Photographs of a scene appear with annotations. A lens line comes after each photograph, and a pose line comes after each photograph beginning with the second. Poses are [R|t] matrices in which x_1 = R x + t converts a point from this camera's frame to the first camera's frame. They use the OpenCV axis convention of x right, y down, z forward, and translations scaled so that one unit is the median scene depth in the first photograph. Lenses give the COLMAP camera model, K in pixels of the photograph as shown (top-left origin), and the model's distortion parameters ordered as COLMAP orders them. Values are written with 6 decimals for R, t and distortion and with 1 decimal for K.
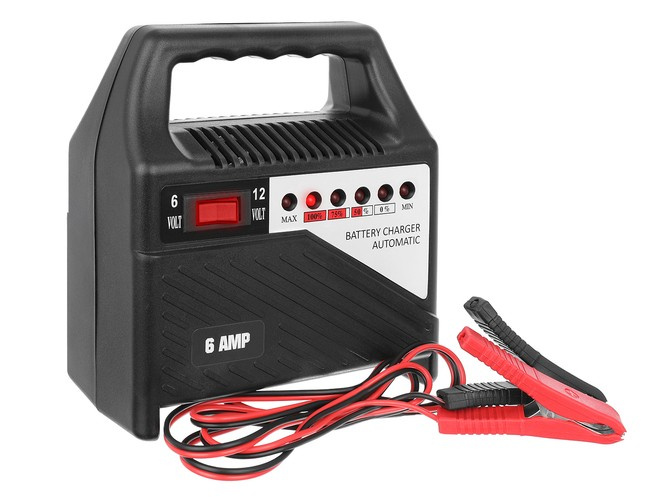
lens RADIAL K [[1364.2, 0, 345.1], [0, 1364.2, 181.8], [0, 0, 1]] dist [0.084873, 0.161225]
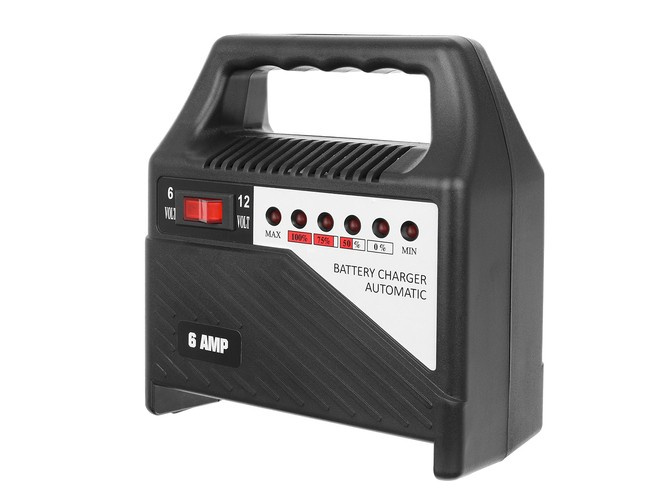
lens RADIAL K [[1364.2, 0, 345.1], [0, 1364.2, 181.8], [0, 0, 1]] dist [0.084873, 0.161225]
pose [[0.335724, 0.091860, -0.937471, 0.846806], [-0.149813, 0.987773, 0.043138, -0.056073], [0.929971, 0.125962, 0.345381, 0.700453]]
